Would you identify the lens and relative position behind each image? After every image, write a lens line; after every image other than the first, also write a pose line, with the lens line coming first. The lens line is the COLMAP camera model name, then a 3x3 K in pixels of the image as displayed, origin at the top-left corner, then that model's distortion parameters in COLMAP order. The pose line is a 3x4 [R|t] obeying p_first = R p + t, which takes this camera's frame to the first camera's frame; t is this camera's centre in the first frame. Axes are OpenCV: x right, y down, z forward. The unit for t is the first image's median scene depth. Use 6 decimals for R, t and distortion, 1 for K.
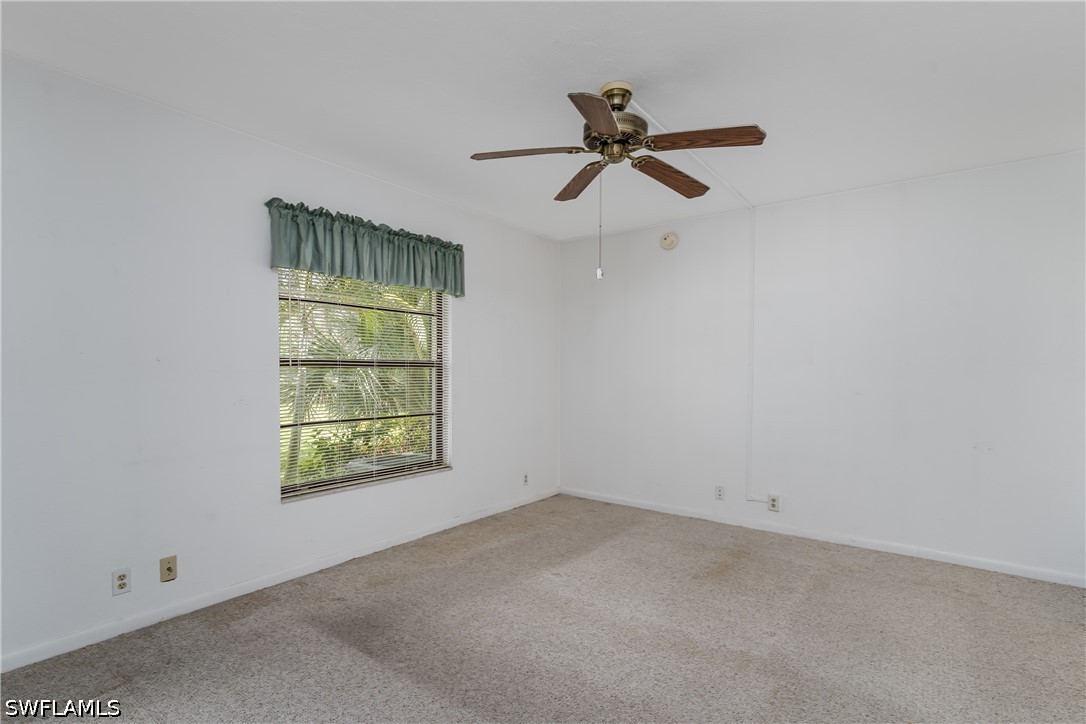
lens RADIAL K [[530.3, 0, 538.0], [0, 530.3, 386.7], [0, 0, 1]] dist [0.001597, 0.000137]
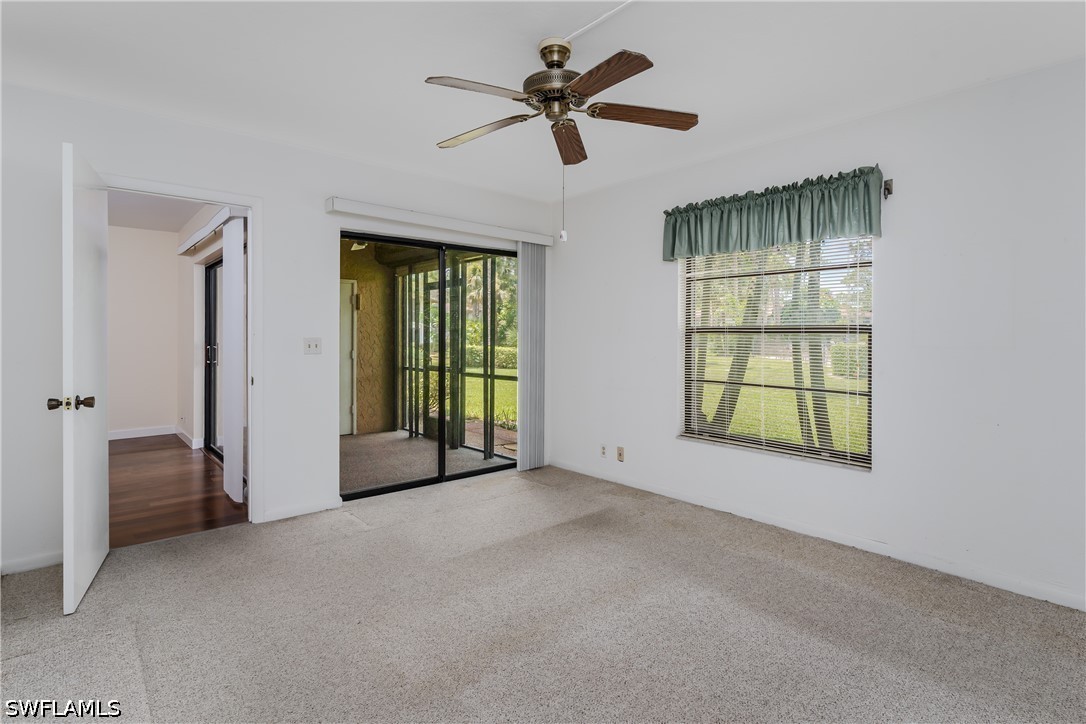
lens RADIAL K [[535.5, 0, 546.7], [0, 535.5, 340.3], [0, 0, 1]] dist [-0.000171, -0.000407]
pose [[-0.194815, 0.004489, -0.980830, 0.826689], [-0.037392, 0.999229, 0.012000, -0.023632], [0.980127, 0.039013, -0.194497, 0.885181]]
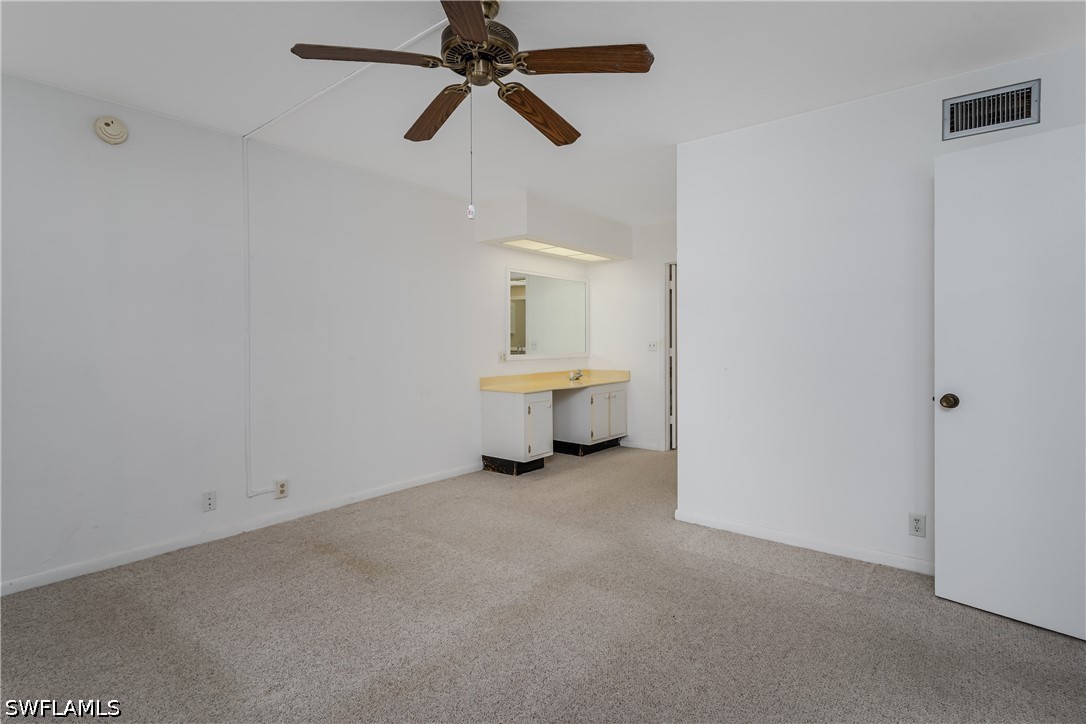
lens RADIAL K [[529.5, 0, 543.0], [0, 529.5, 362.0], [0, 0, 1]] dist [0.000637, 0.000149]
pose [[0.021835, -0.041357, 0.998906, -0.505265], [0.038284, 0.998446, 0.040501, -0.011232], [-0.999028, 0.037358, 0.023384, 0.668464]]
